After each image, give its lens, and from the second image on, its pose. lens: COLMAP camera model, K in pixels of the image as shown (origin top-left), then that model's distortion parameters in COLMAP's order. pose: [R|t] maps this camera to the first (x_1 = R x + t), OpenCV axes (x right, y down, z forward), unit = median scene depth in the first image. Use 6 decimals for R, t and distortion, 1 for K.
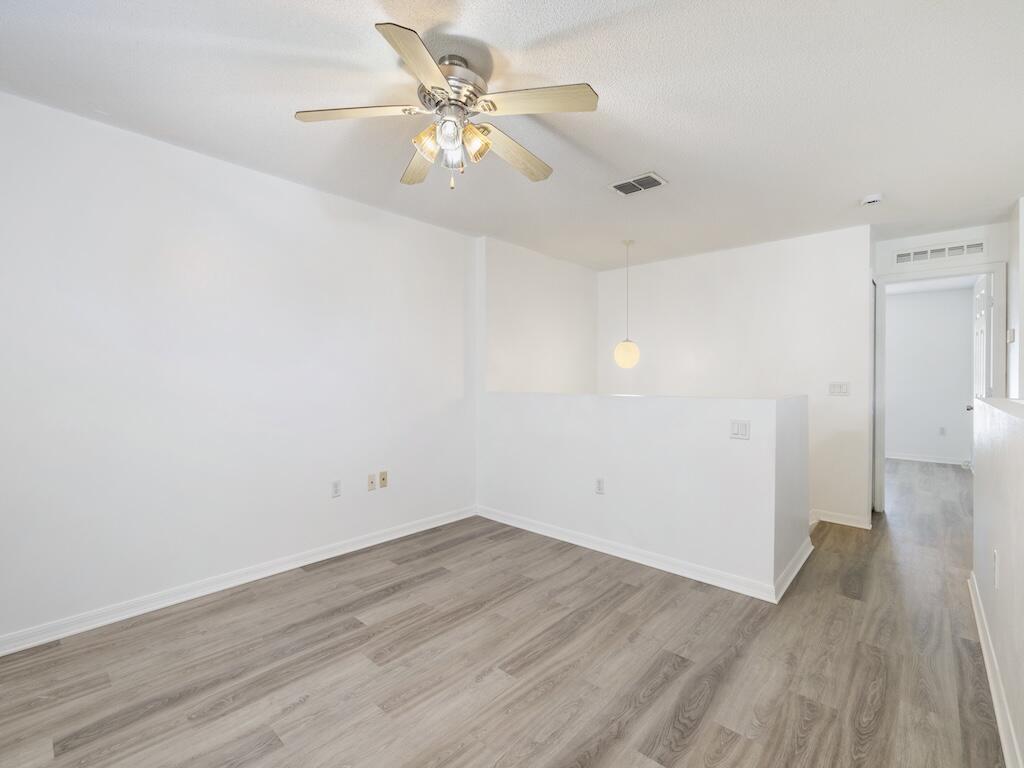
lens RADIAL K [[458.7, 0, 506.3], [0, 458.7, 380.4], [0, 0, 1]] dist [0.001485, -0.000245]
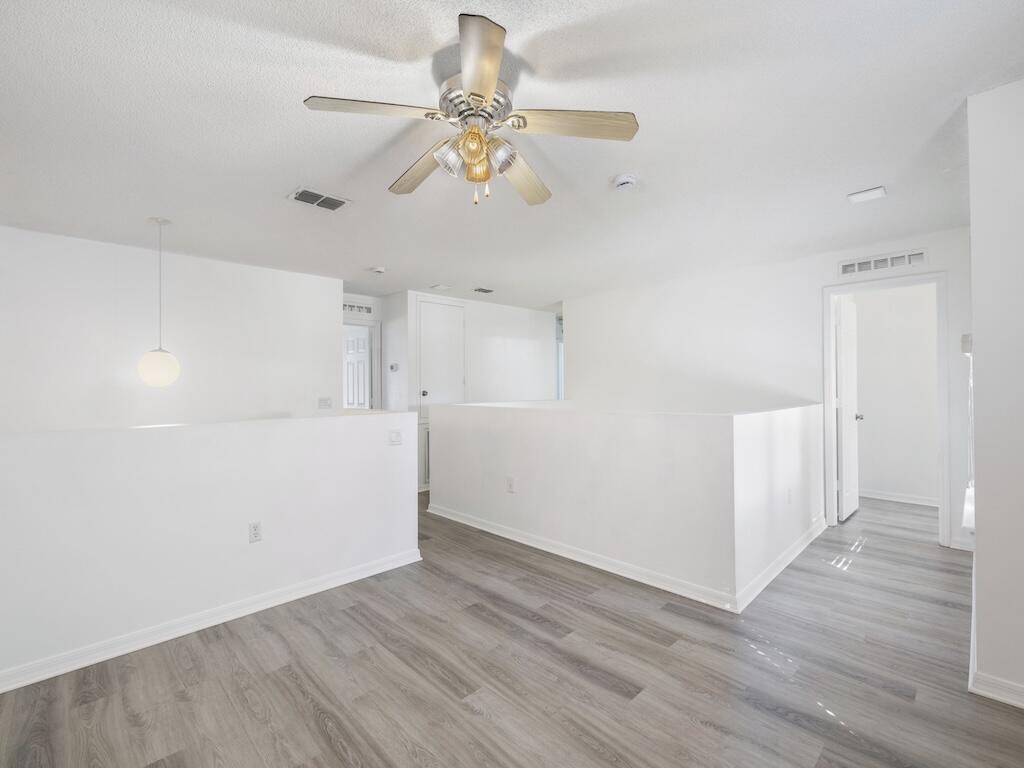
lens RADIAL K [[458.7, 0, 508.7], [0, 458.7, 385.2], [0, 0, 1]] dist [0.001485, -0.000245]
pose [[0.053787, 0.000972, 0.998552, -0.797097], [0.014079, 0.999899, -0.001732, -0.032845], [-0.998453, 0.014152, 0.053768, 0.674477]]
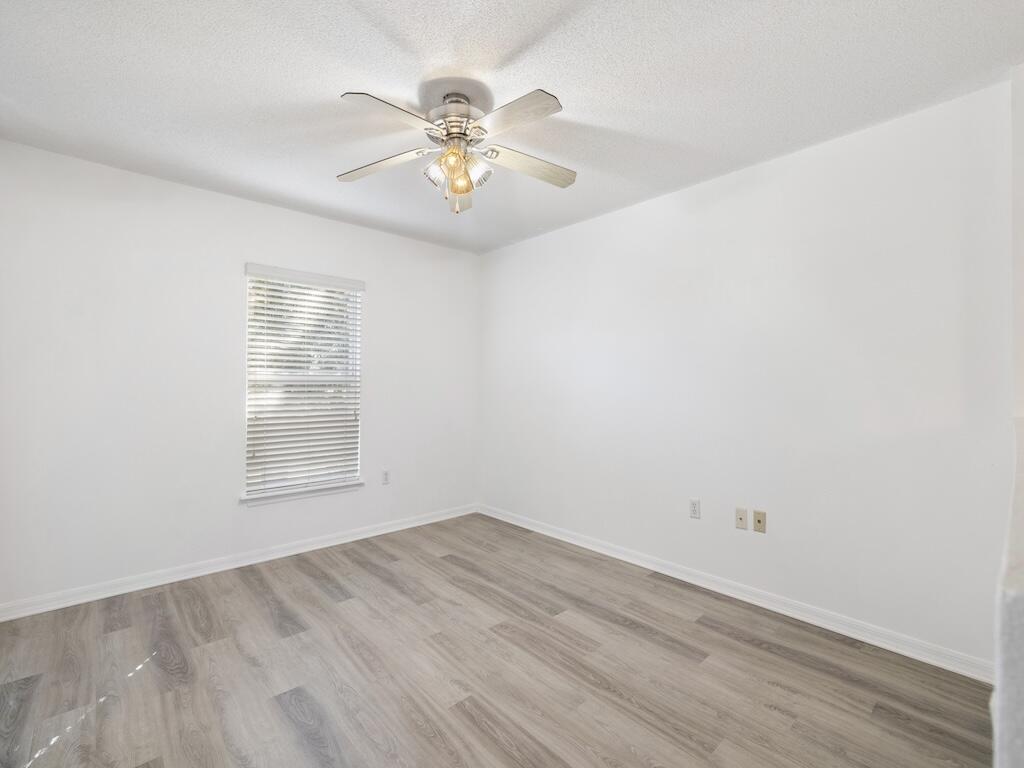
lens RADIAL K [[458.7, 0, 504.8], [0, 458.7, 380.6], [0, 0, 1]] dist [0.001485, -0.000245]
pose [[-0.094268, -0.014140, -0.995446, 0.732492], [-0.007114, 0.999883, -0.013530, -0.000677], [0.995521, 0.005807, -0.094358, 0.927781]]
